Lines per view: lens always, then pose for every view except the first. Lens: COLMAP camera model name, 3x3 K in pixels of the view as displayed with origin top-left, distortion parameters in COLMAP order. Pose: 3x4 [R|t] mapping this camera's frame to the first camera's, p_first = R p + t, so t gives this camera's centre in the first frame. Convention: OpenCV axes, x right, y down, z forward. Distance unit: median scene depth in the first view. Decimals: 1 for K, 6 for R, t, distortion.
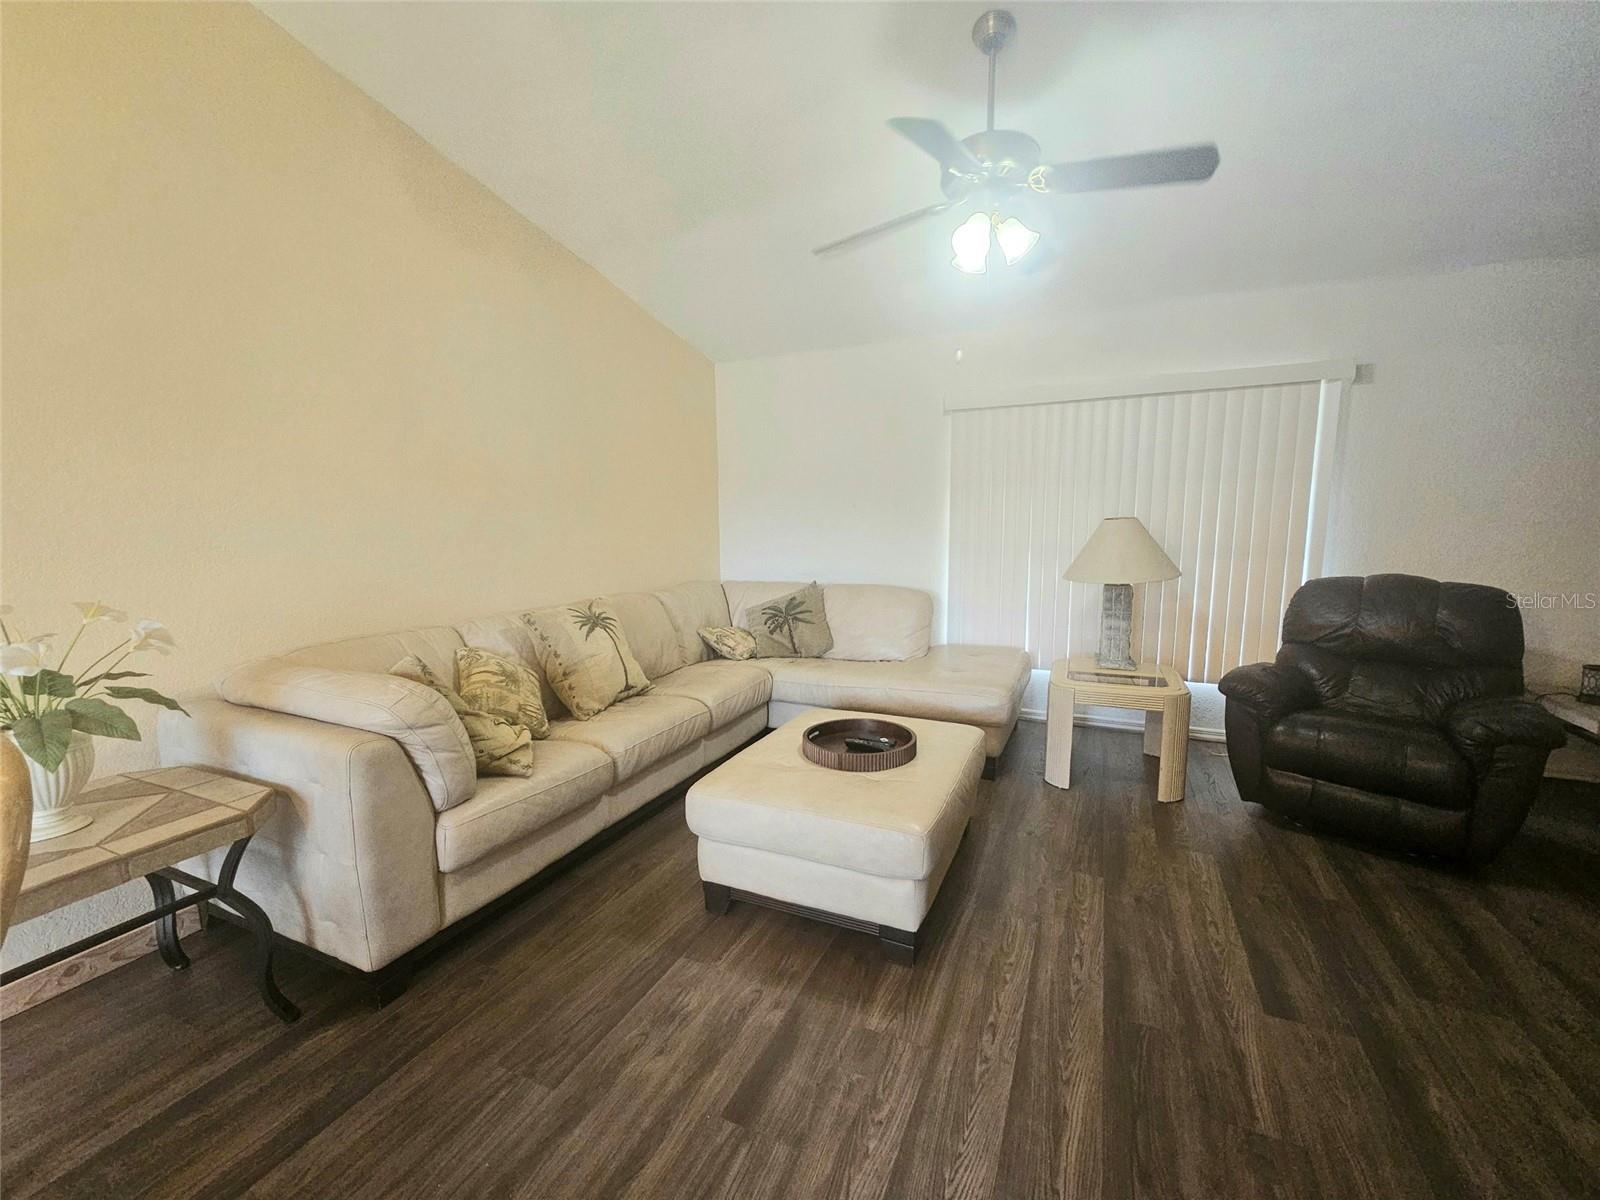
lens RADIAL K [[655.3, 0, 803.4], [0, 655.3, 610.7], [0, 0, 1]] dist [-0.002813, 0.002372]
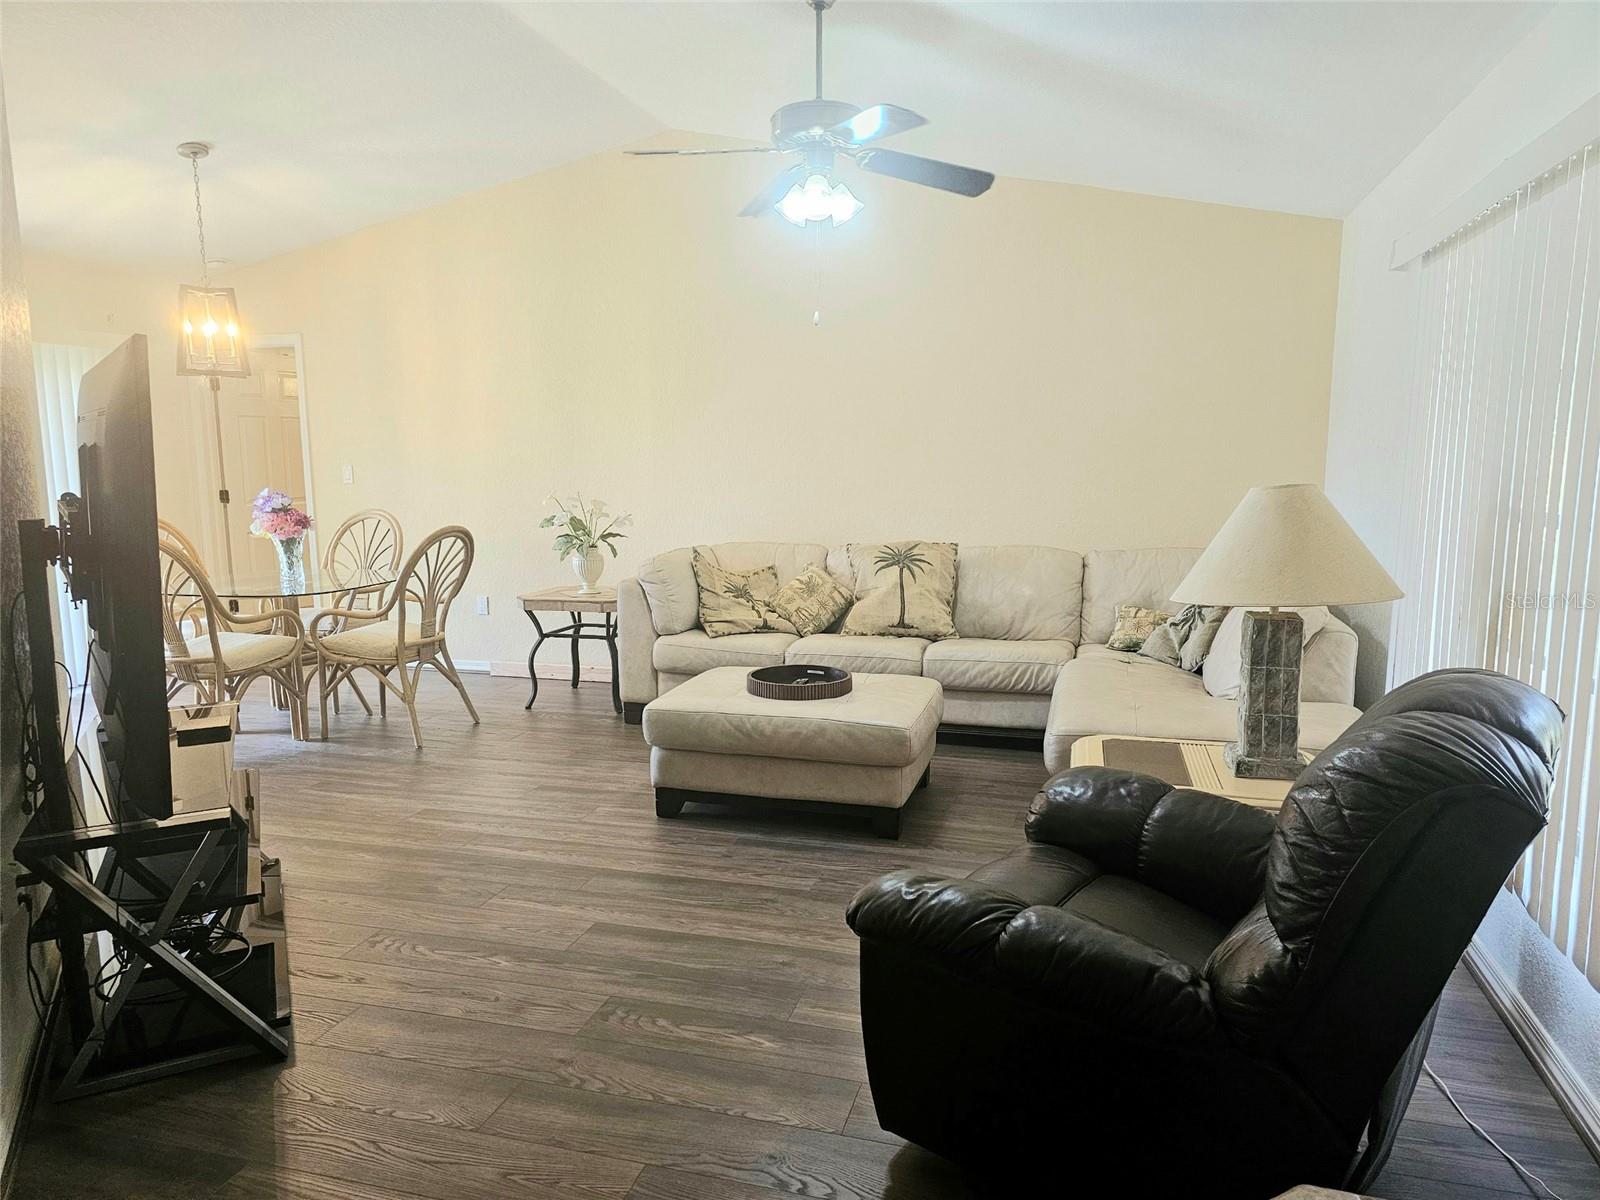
lens RADIAL K [[1068.8, 0, 799.0], [0, 1068.8, 604.7], [0, 0, 1]] dist [0.033426, -0.002143]
pose [[0.139761, 0.150702, -0.978650, 2.158110], [-0.133908, 0.982148, 0.132117, -0.188550], [0.981089, 0.112584, 0.157446, 0.855567]]
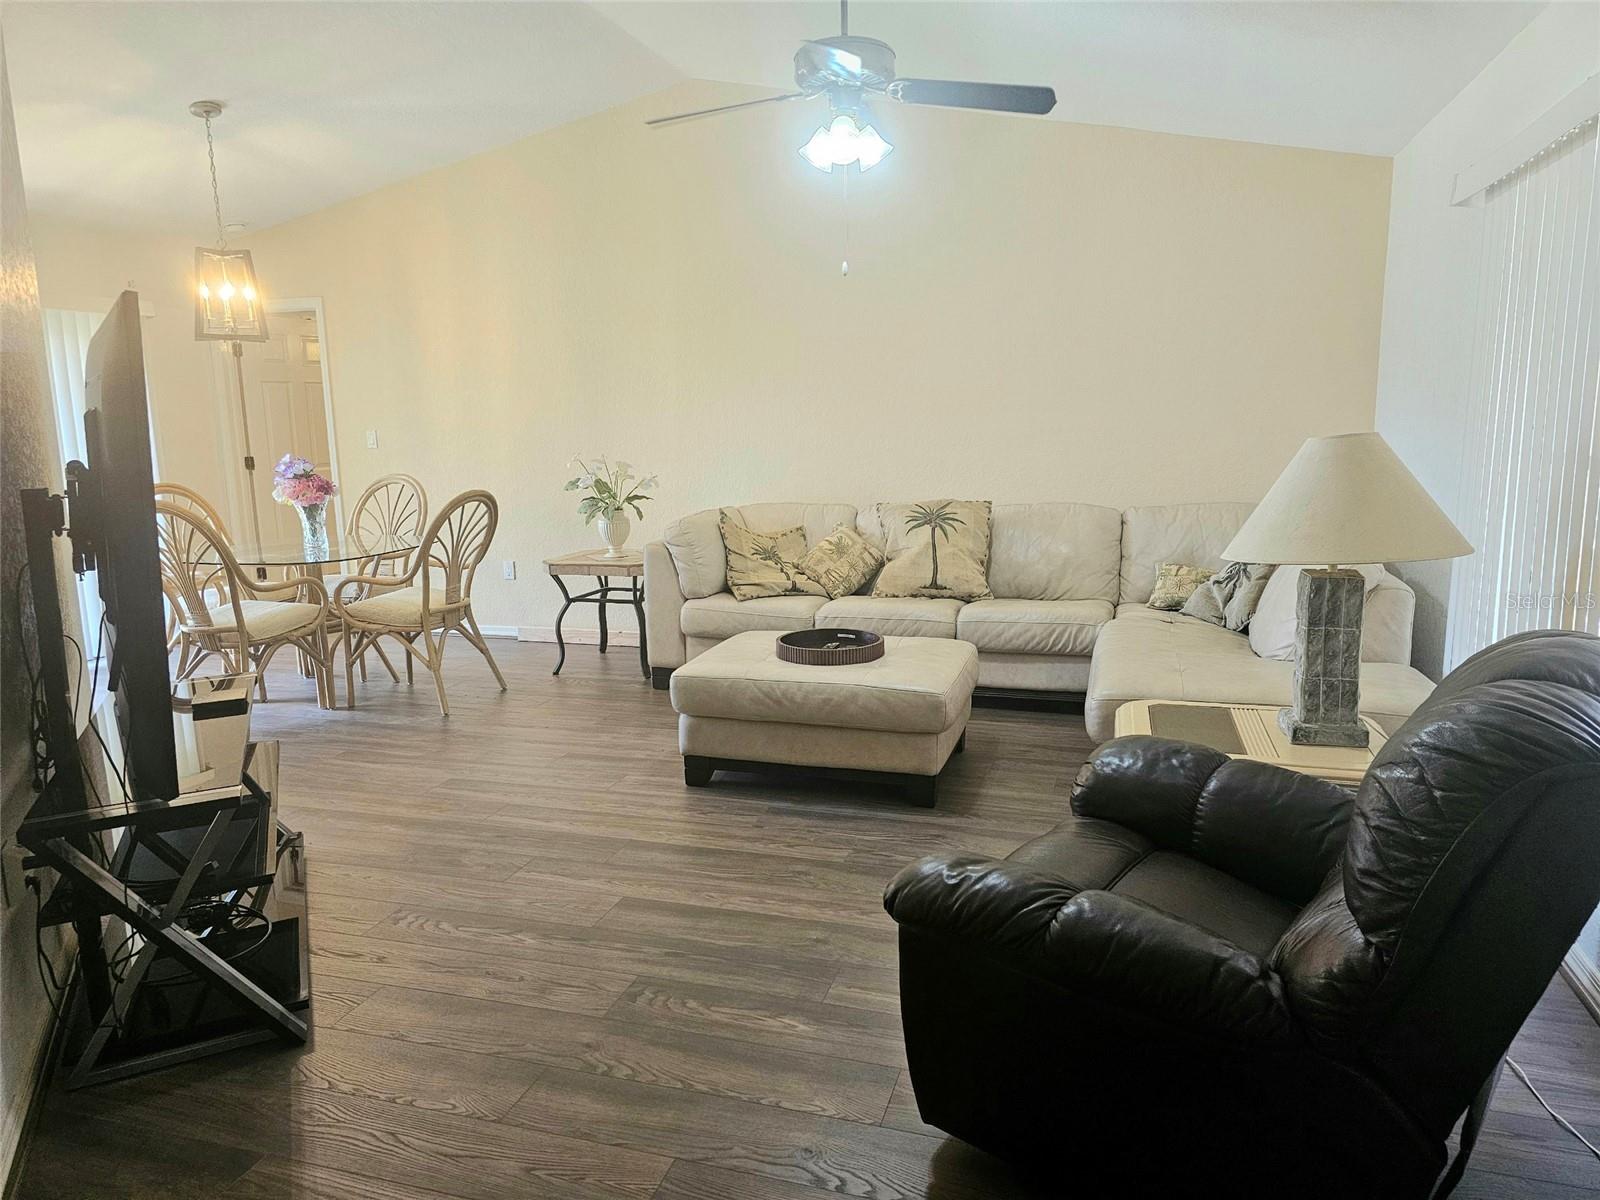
lens RADIAL K [[1068.8, 0, 806.3], [0, 1068.8, 586.1], [0, 0, 1]] dist [0.033426, -0.002143]
pose [[0.121265, 0.168885, -0.978148, 2.095049], [-0.119849, 0.980702, 0.154468, -0.184162], [0.985358, 0.098499, 0.139165, 0.863946]]
